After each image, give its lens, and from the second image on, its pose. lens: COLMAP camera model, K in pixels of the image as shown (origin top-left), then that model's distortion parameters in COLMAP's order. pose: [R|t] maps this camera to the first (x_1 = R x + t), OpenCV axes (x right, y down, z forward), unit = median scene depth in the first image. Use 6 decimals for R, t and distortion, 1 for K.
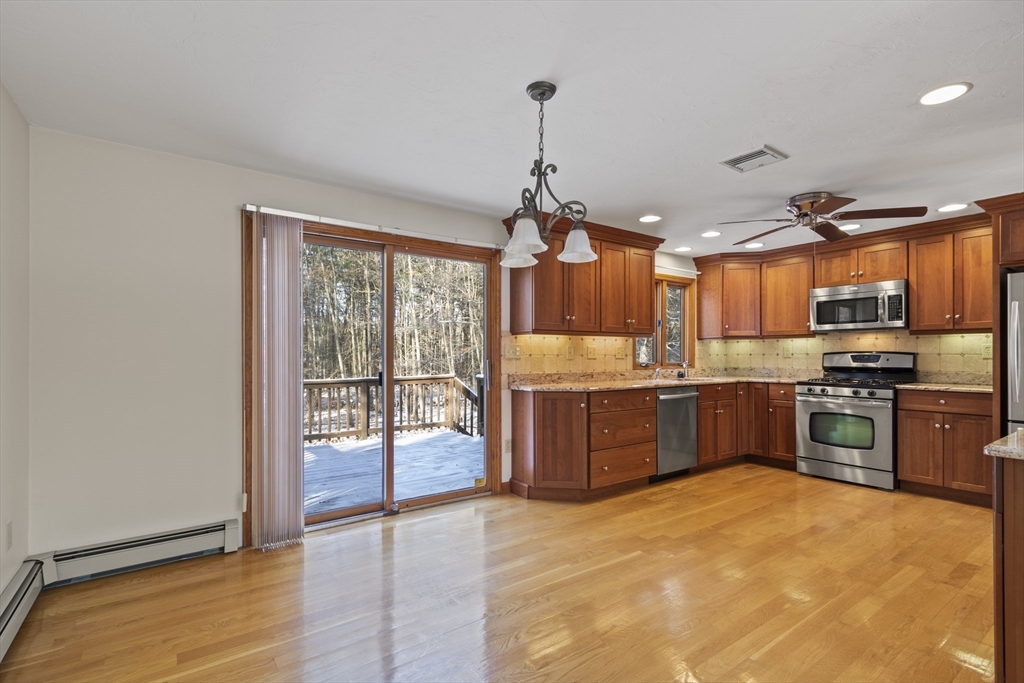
lens RADIAL K [[479.5, 0, 513.0], [0, 479.5, 354.4], [0, 0, 1]] dist [0.002827, 0.000262]
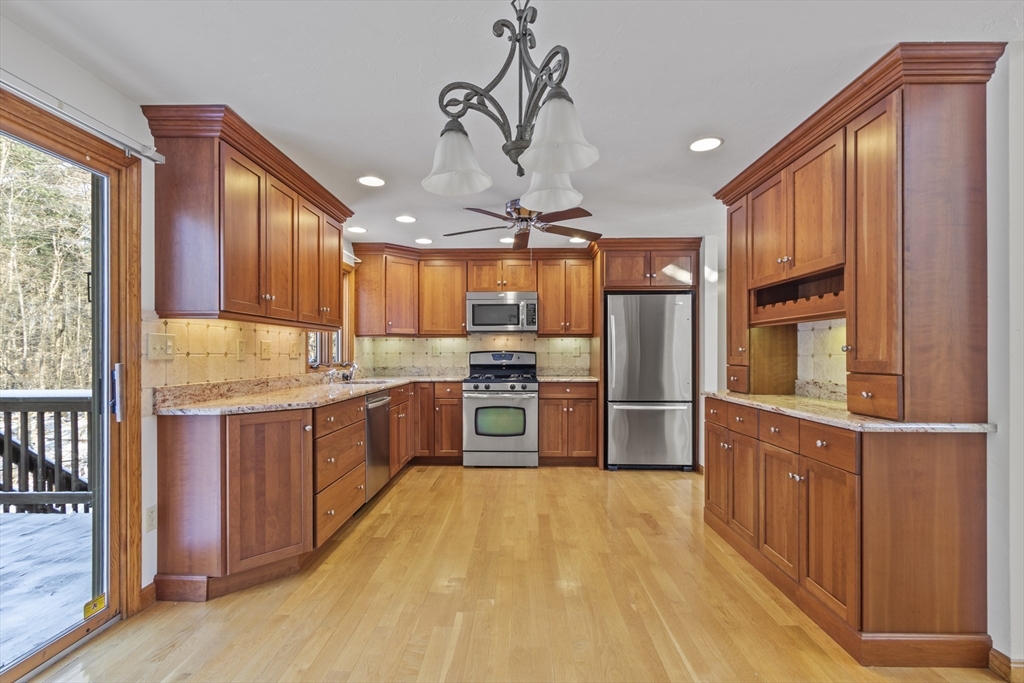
lens RADIAL K [[479.5, 0, 513.0], [0, 479.5, 354.4], [0, 0, 1]] dist [0.002827, 0.000262]
pose [[0.595821, -0.000796, 0.803117, -0.206183], [-0.001551, 0.999997, 0.002142, 0.000180], [-0.803116, -0.002522, 0.595818, 0.335661]]
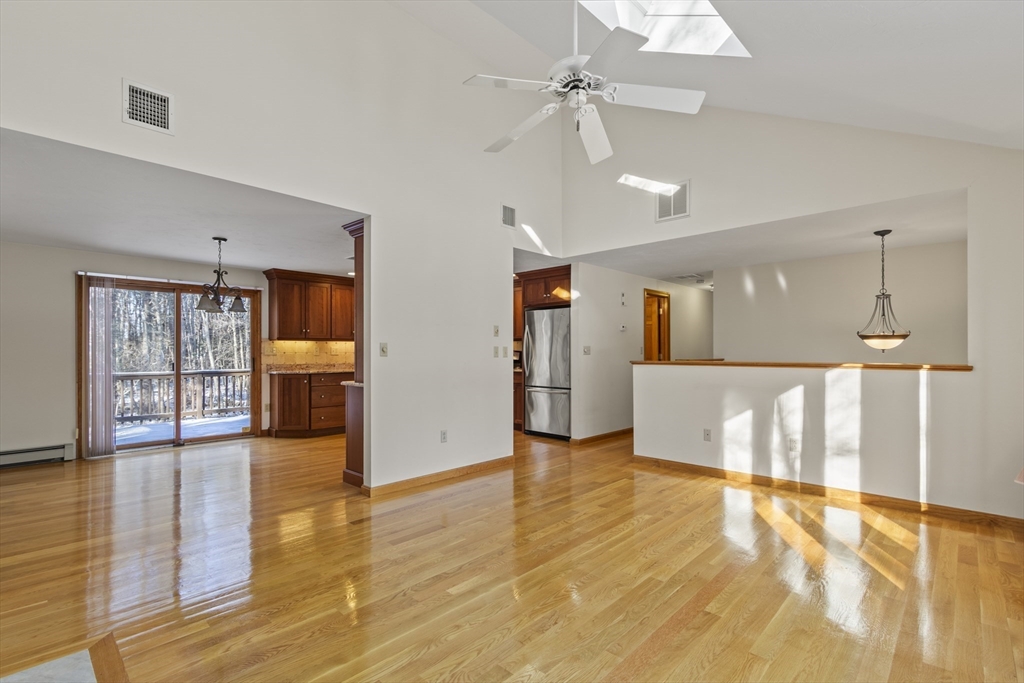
lens RADIAL K [[474.6, 0, 510.1], [0, 474.6, 351.8], [0, 0, 1]] dist [0.004494, 0.000229]
pose [[0.982496, -0.000107, 0.186282, 0.506978], [0.000328, 0.999999, -0.001153, 0.000059], [-0.186282, 0.001194, 0.982496, -0.765194]]
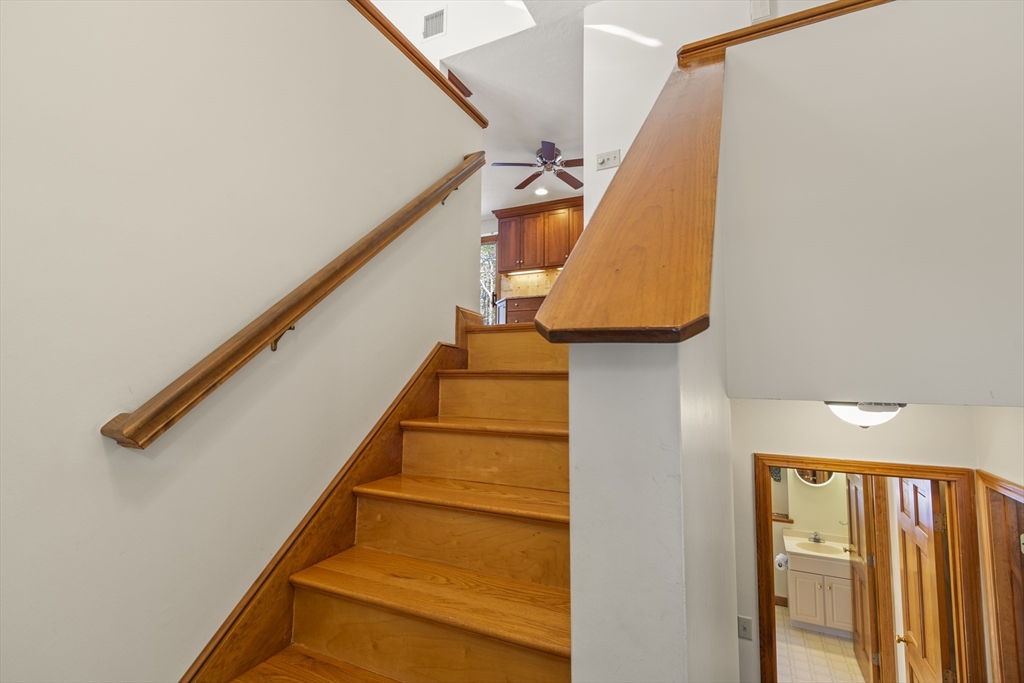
lens RADIAL K [[473.2, 0, 512.0], [0, 473.2, 334.1], [0, 0, 1]] dist [0.001225, -0.000074]
pose [[0.474671, -0.079050, -0.876606, 1.570547], [-0.004778, 0.995713, -0.092377, 0.339585], [0.880150, 0.048037, 0.472258, 0.174280]]
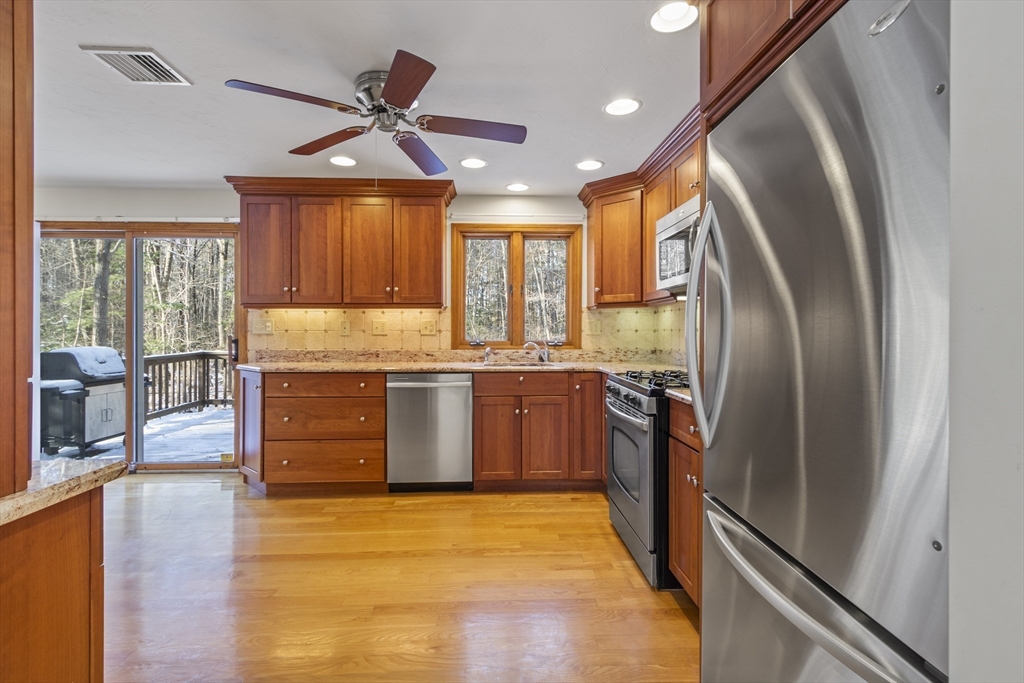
lens RADIAL K [[473.2, 0, 512.0], [0, 473.2, 334.1], [0, 0, 1]] dist [0.001225, -0.000074]
pose [[0.841232, 0.004757, -0.540653, 0.930054], [-0.000755, 0.999971, 0.007624, 0.001024], [0.540673, -0.006005, 0.841211, 0.475490]]
